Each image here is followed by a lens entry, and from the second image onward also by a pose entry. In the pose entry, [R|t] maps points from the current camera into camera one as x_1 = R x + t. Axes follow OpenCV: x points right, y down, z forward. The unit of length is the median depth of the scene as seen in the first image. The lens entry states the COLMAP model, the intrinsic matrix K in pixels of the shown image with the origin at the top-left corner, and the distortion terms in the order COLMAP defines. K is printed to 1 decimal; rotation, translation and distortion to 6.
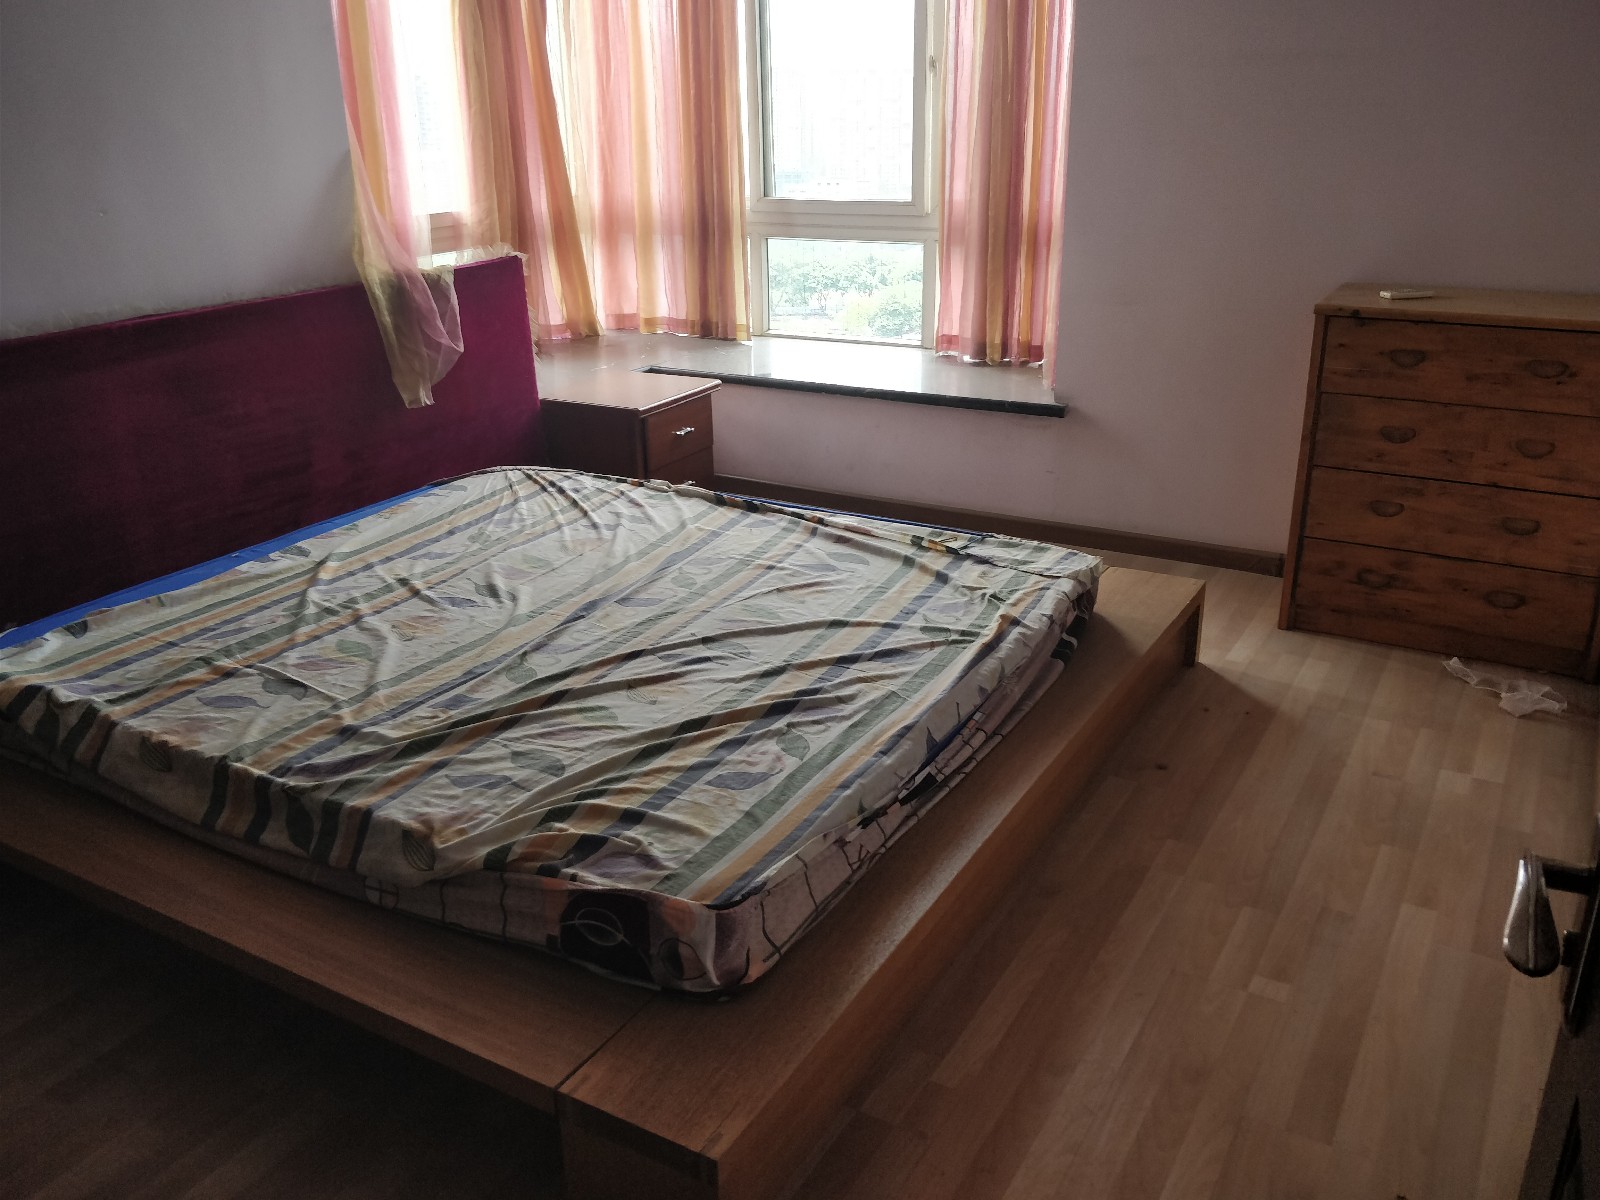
lens RADIAL K [[1299.5, 0, 804.5], [0, 1299.5, 603.5], [0, 0, 1]] dist [0.018916, -0.034149]
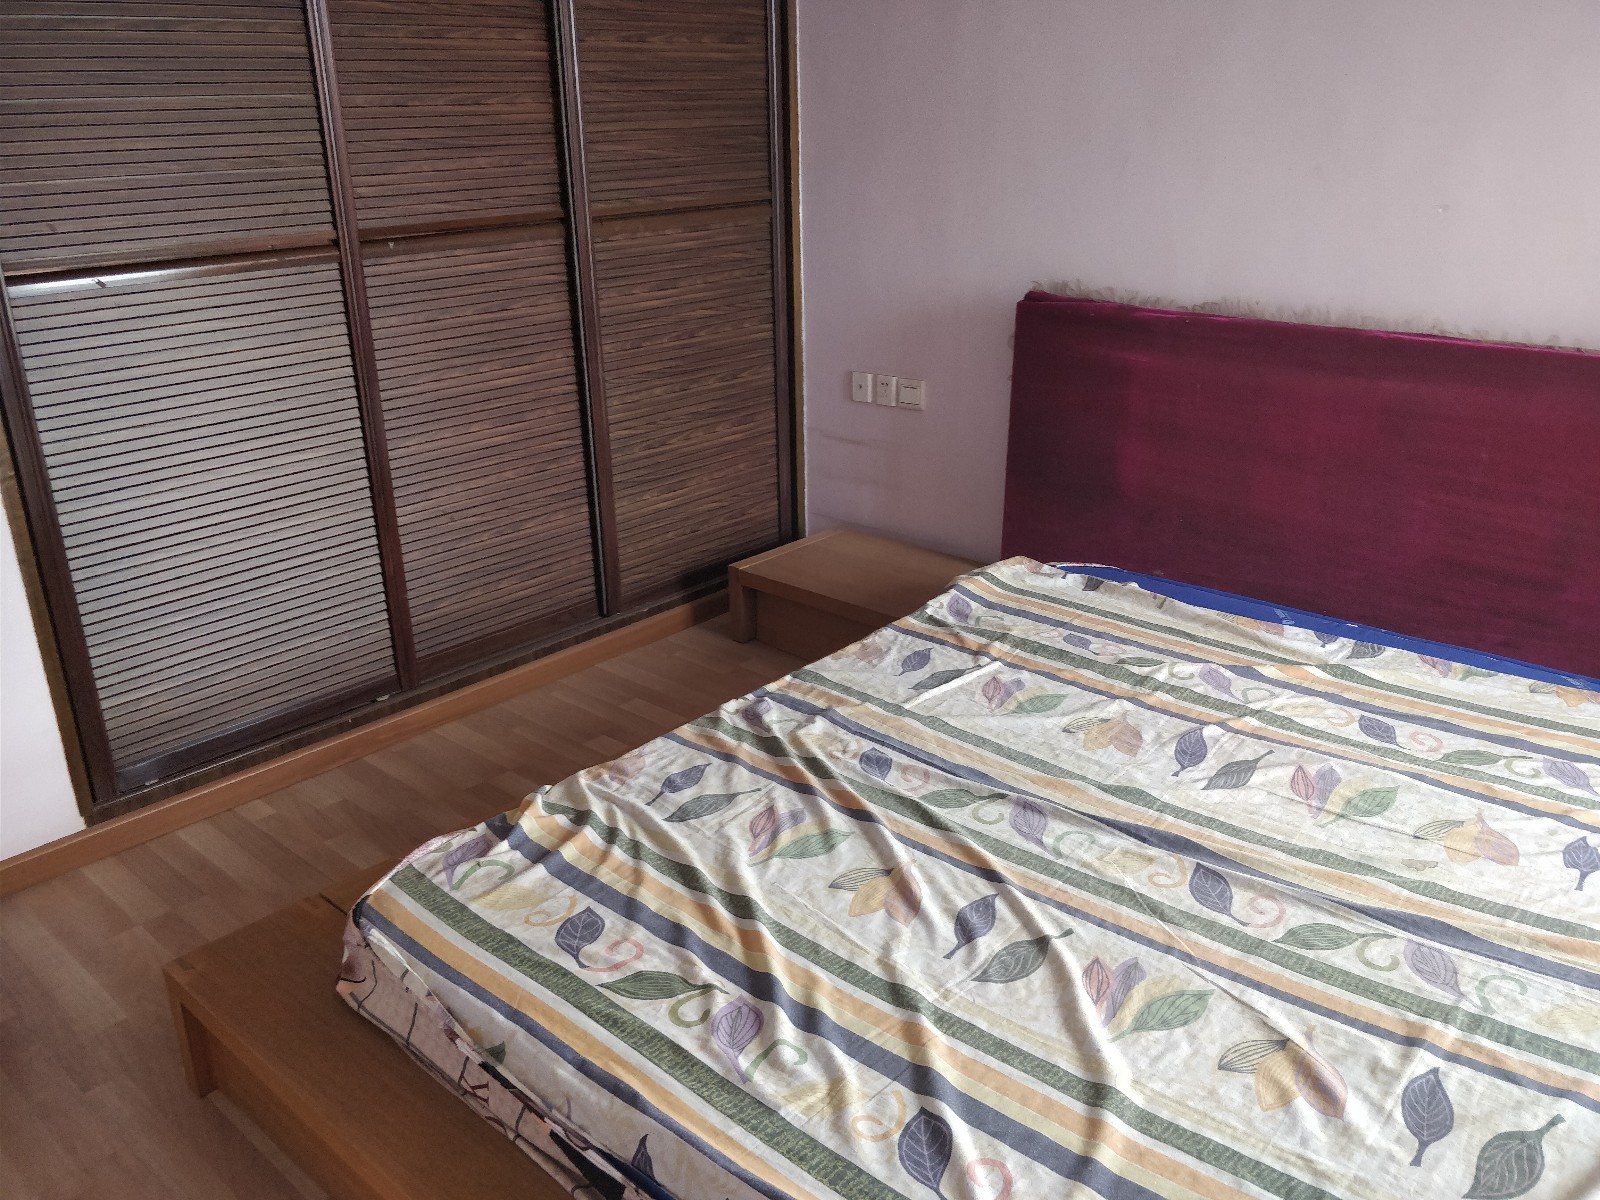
lens RADIAL K [[1299.5, 0, 804.8], [0, 1299.5, 594.1], [0, 0, 1]] dist [0.018916, -0.034149]
pose [[-0.214423, 0.352964, -0.910736, 0.459304], [-0.338479, 0.847794, 0.408262, -0.329975], [0.916218, 0.395805, -0.062316, 0.870729]]
